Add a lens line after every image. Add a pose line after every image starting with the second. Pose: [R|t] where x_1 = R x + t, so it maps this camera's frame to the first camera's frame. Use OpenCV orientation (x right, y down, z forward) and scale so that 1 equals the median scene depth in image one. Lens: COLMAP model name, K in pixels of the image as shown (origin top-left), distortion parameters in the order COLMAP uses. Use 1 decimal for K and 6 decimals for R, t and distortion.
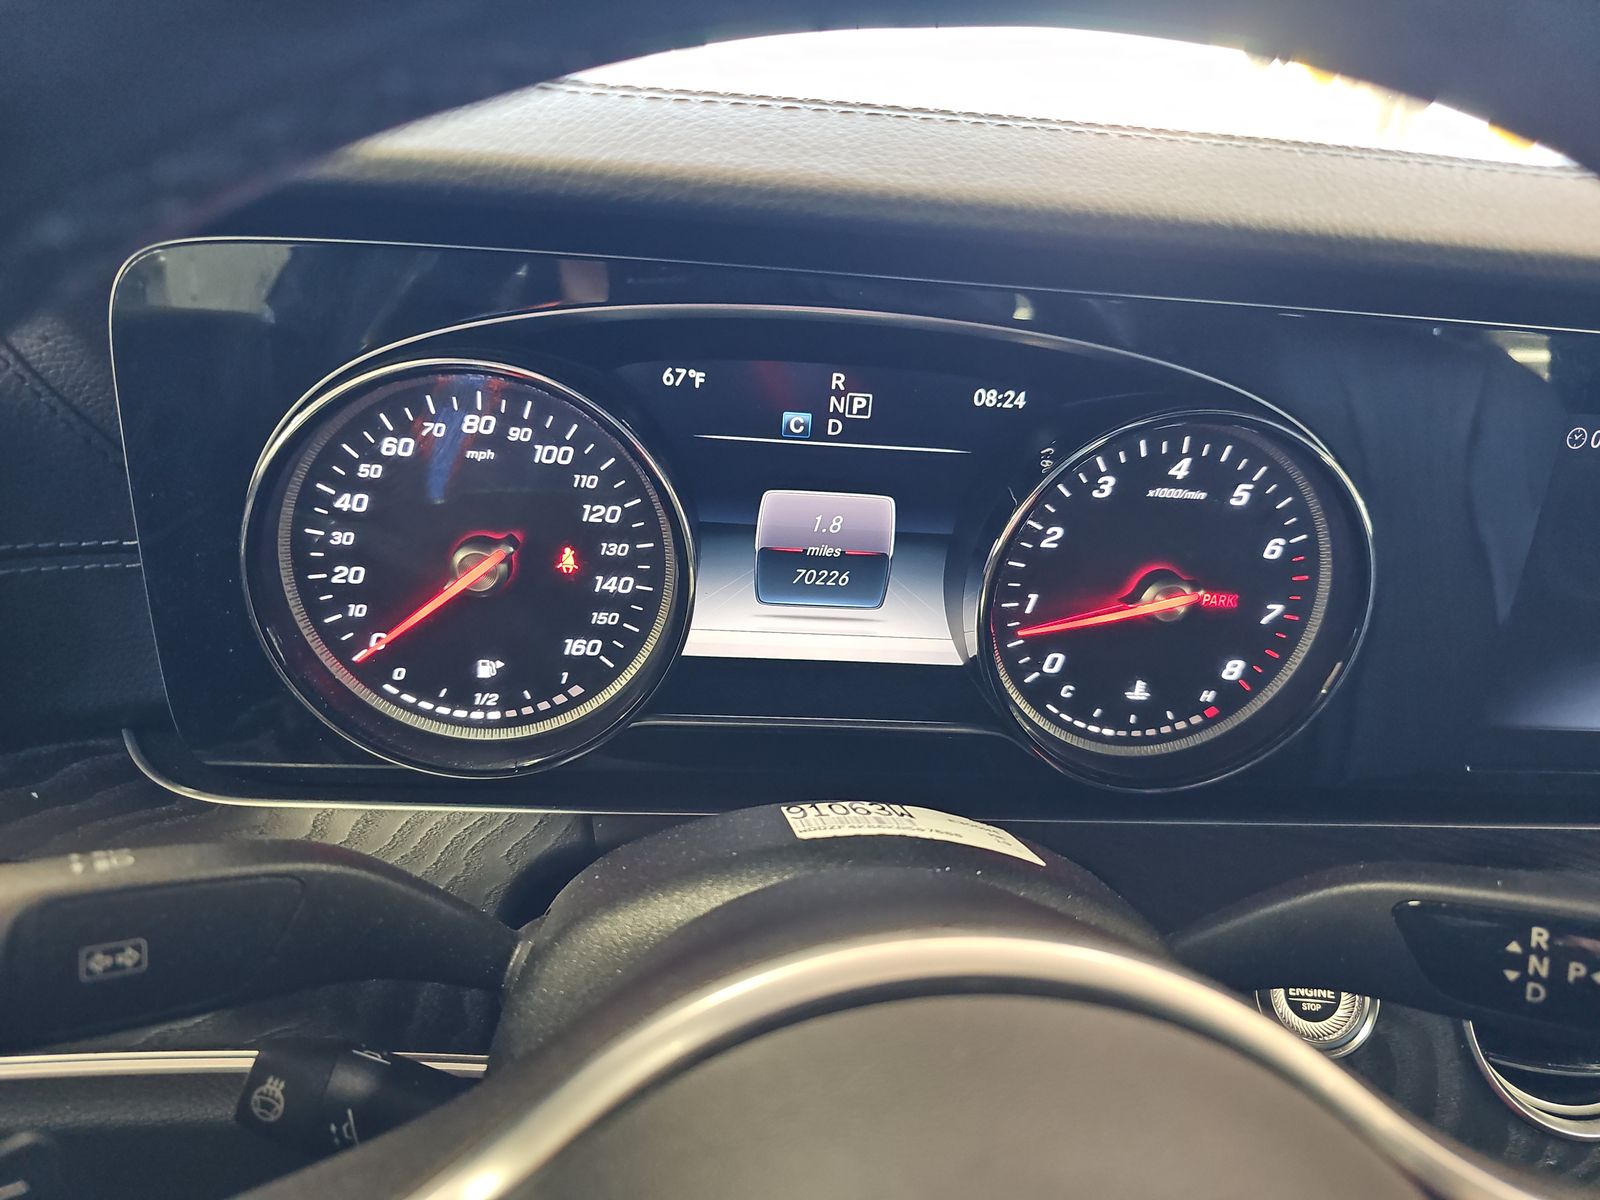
lens RADIAL K [[1079.1, 0, 805.0], [0, 1079.1, 598.2], [0, 0, 1]] dist [0.030039, -0.033182]
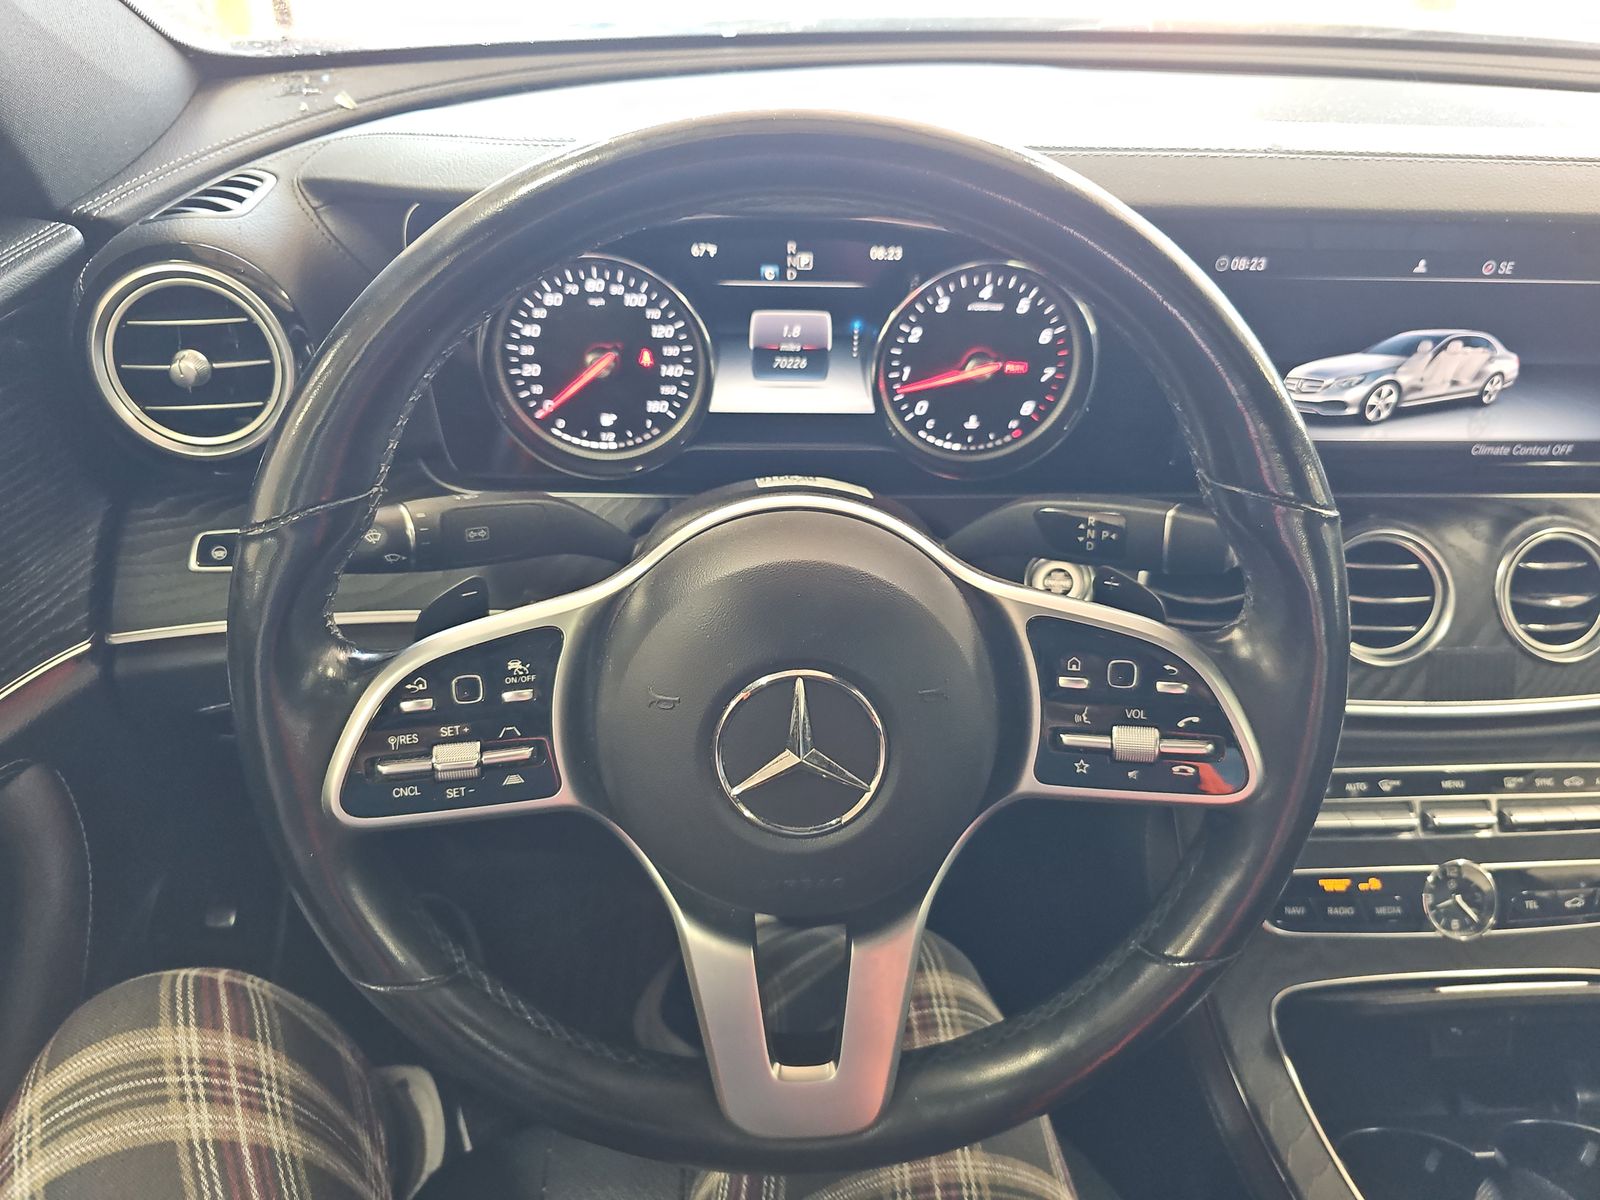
lens RADIAL K [[1079.1, 0, 805.0], [0, 1079.1, 598.2], [0, 0, 1]] dist [0.030039, -0.033182]
pose [[0.996839, -0.017616, -0.077466, 0.178846], [0.032990, 0.978844, 0.201933, 0.001947], [0.072270, -0.203851, 0.976331, -0.832221]]
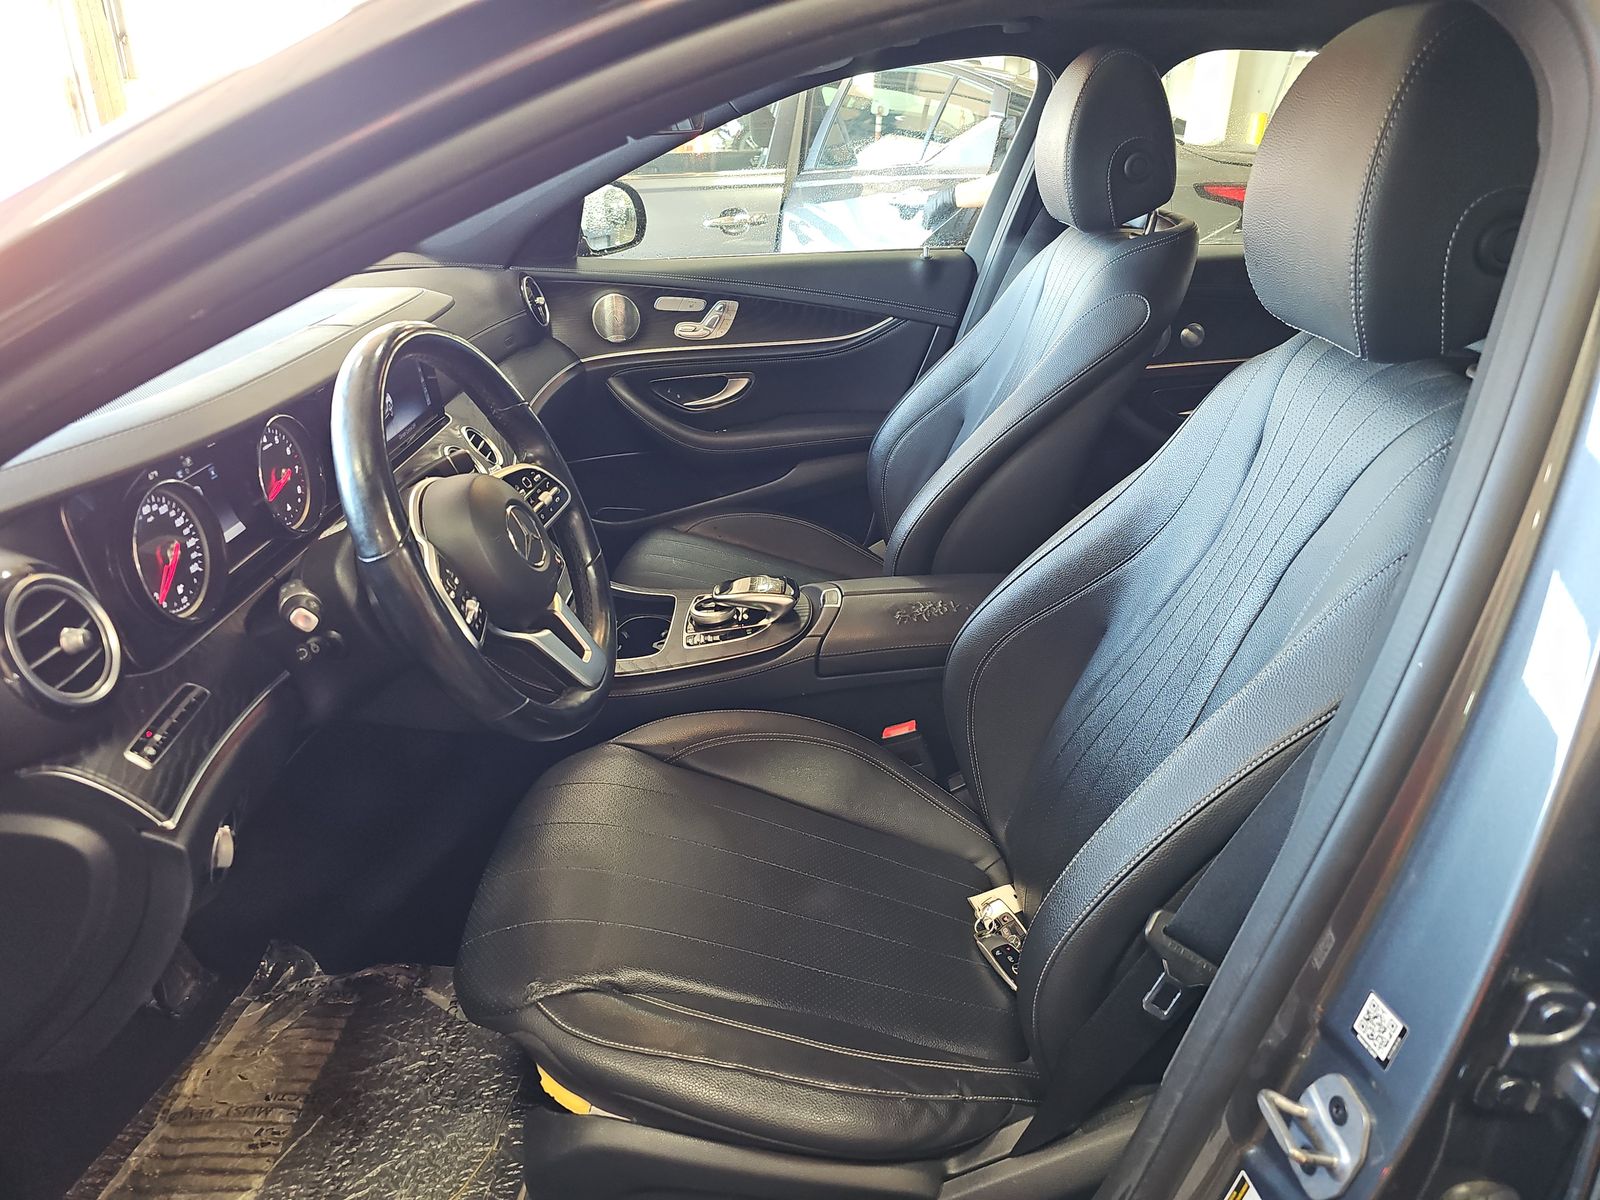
lens RADIAL K [[1079.1, 0, 805.0], [0, 1079.1, 598.2], [0, 0, 1]] dist [0.030039, -0.033182]
pose [[0.109388, -0.497909, 0.860303, -2.543512], [0.432532, 0.803103, 0.409807, -0.370426], [-0.894958, 0.327281, 0.303211, -1.310003]]
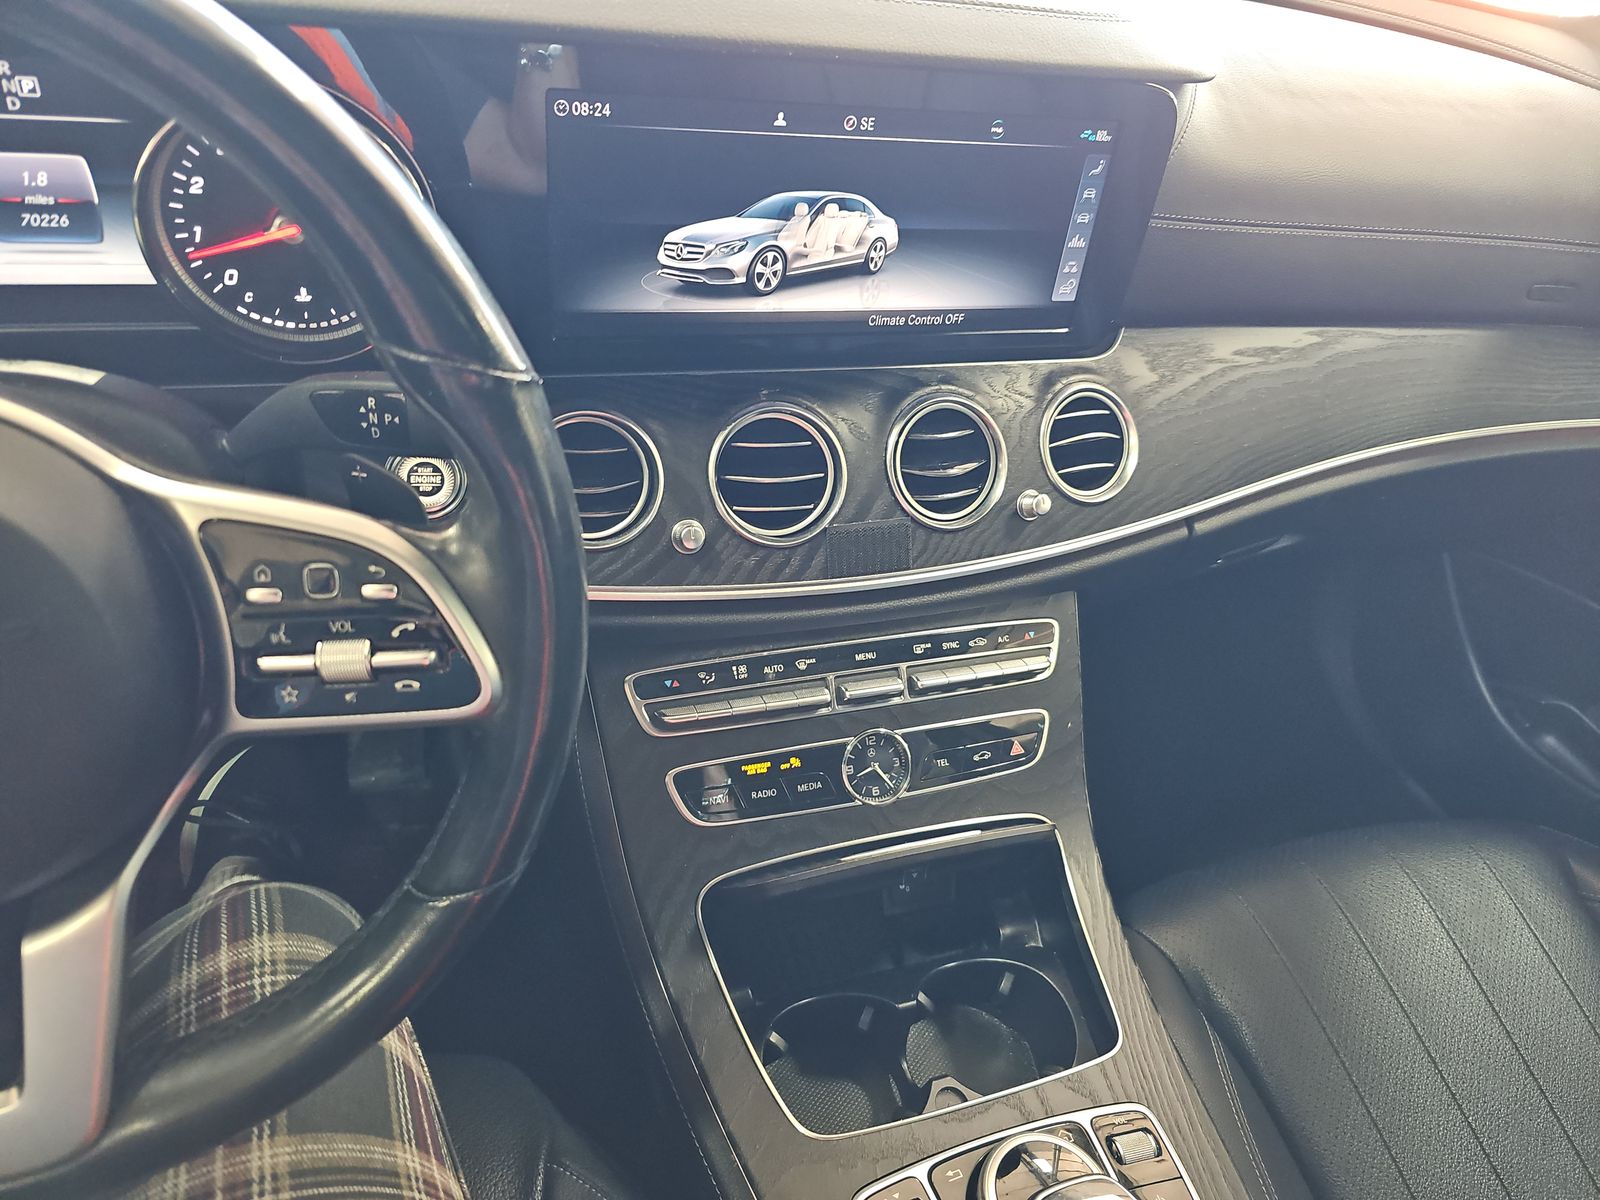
lens RADIAL K [[1063.3, 0, 800.0], [0, 1063.3, 600.0], [0, 0, 1]] dist [0.038976, -0.030977]
pose [[0.977520, -0.100037, 0.185598, 0.698858], [0.041148, 0.953864, 0.297407, 0.079417], [-0.206787, -0.283084, 0.936538, -0.678635]]
